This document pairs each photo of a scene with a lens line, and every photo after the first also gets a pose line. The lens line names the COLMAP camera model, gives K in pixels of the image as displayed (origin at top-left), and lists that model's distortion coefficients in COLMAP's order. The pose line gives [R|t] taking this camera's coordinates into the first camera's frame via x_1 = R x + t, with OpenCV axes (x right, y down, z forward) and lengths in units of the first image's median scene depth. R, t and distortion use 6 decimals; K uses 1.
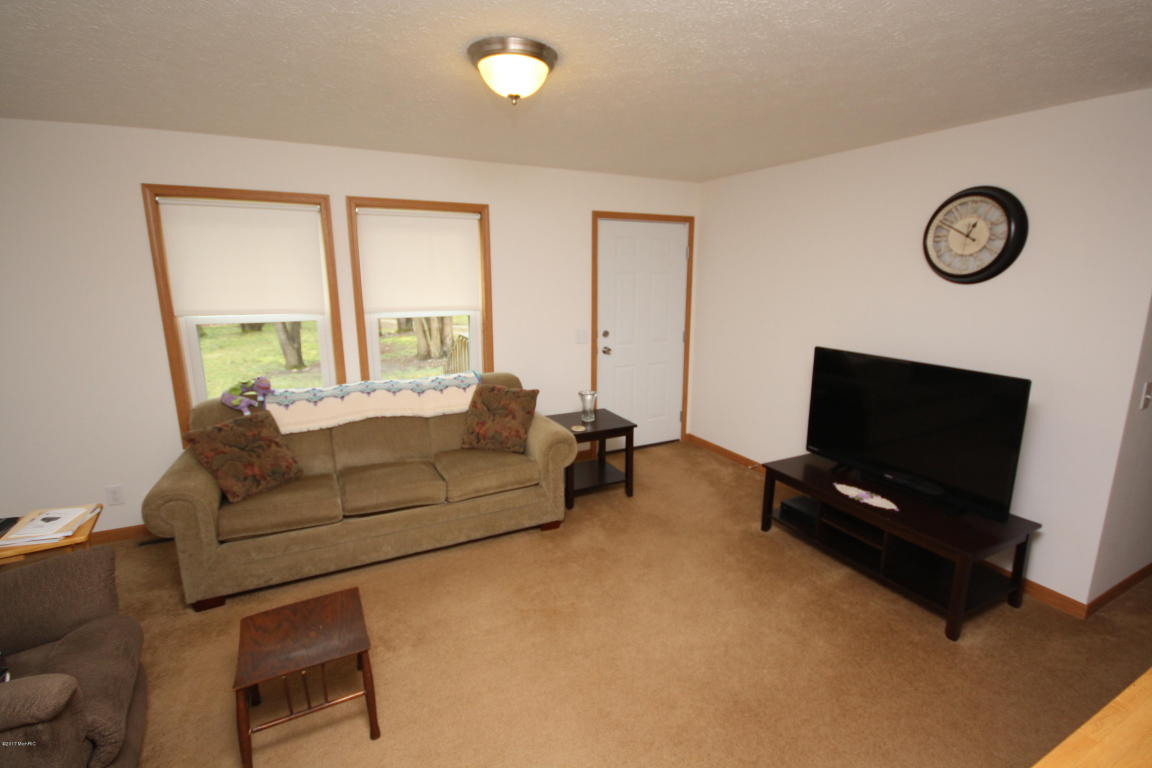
lens RADIAL K [[537.8, 0, 572.3], [0, 537.8, 386.6], [0, 0, 1]] dist [-0.002841, -0.003787]
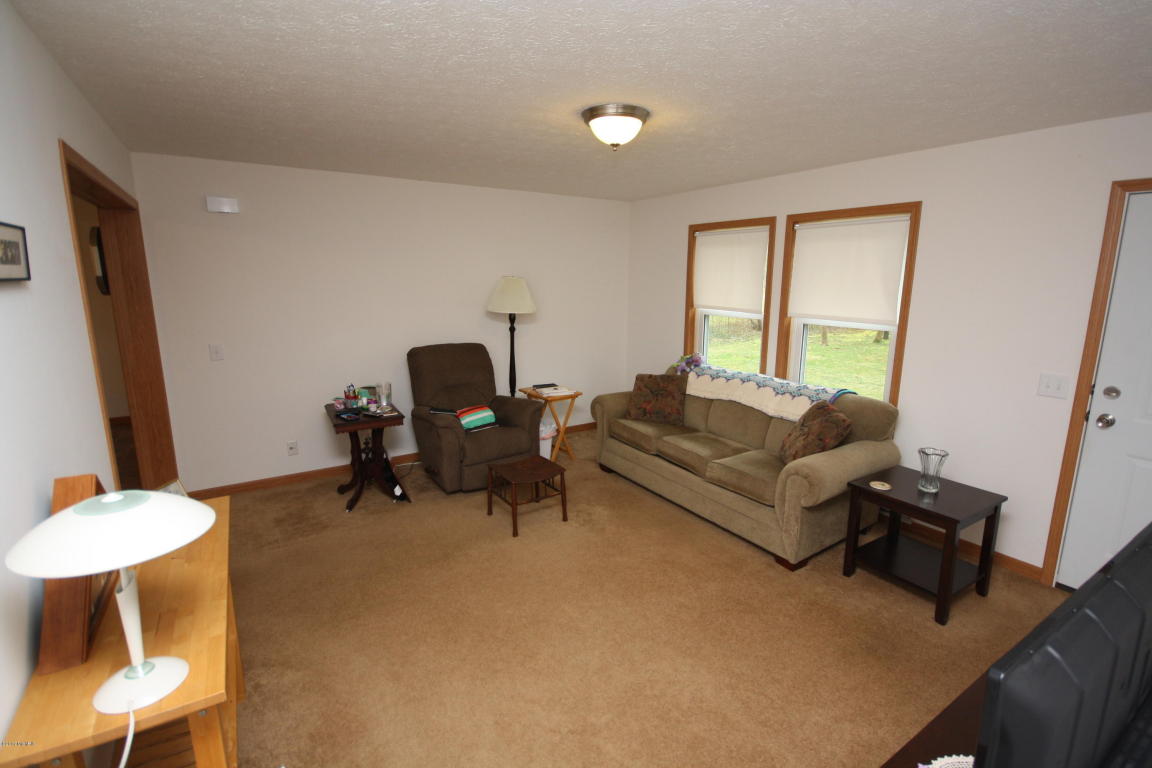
lens RADIAL K [[537.8, 0, 572.2], [0, 537.8, 379.3], [0, 0, 1]] dist [-0.002841, -0.003787]
pose [[0.092235, 0.192196, -0.977012, 0.749936], [-0.209405, 0.962996, 0.169670, -0.115355], [0.973469, 0.188941, 0.129069, 0.479007]]
